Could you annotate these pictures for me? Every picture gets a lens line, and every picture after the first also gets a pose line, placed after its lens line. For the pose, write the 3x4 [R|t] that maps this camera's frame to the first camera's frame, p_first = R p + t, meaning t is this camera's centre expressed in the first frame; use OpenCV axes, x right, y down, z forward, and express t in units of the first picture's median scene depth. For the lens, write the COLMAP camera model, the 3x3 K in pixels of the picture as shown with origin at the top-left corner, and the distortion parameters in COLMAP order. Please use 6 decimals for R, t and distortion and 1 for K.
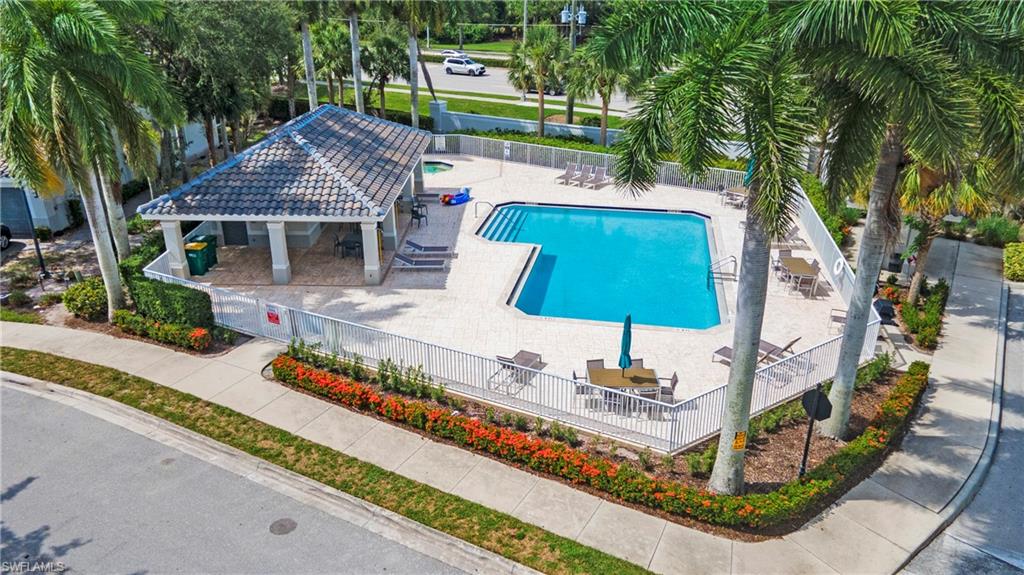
lens RADIAL K [[705.8, 0, 463.0], [0, 705.8, 287.9], [0, 0, 1]] dist [0.018693, -0.001698]
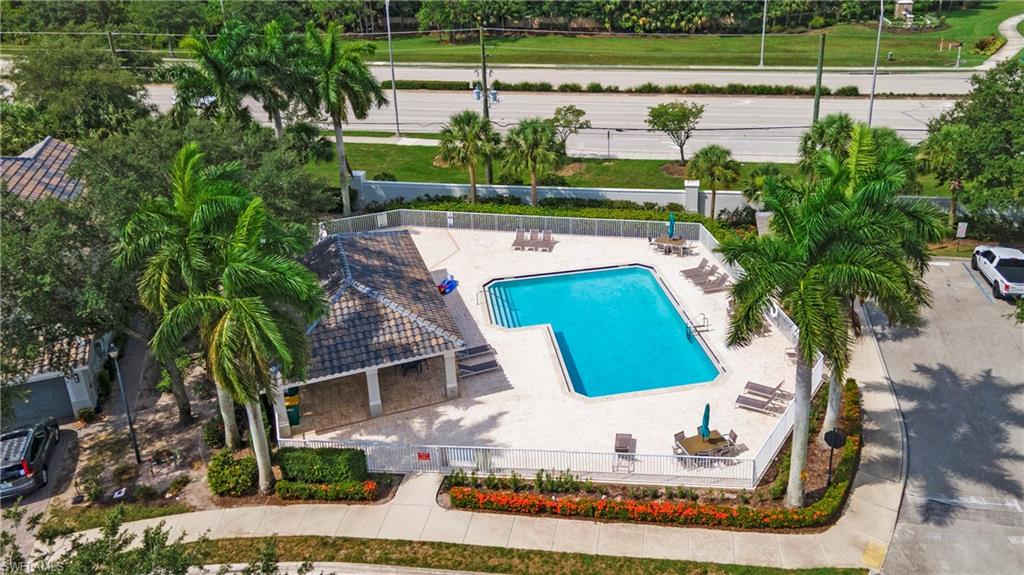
lens RADIAL K [[766.4, 0, 512.0], [0, 766.4, 287.5], [0, 0, 1]] dist [0.012898, -0.001614]
pose [[0.925163, -0.193775, 0.326380, -0.546323], [0.178912, 0.980982, 0.075272, -0.345653], [-0.334759, -0.011246, 0.942237, -0.333276]]
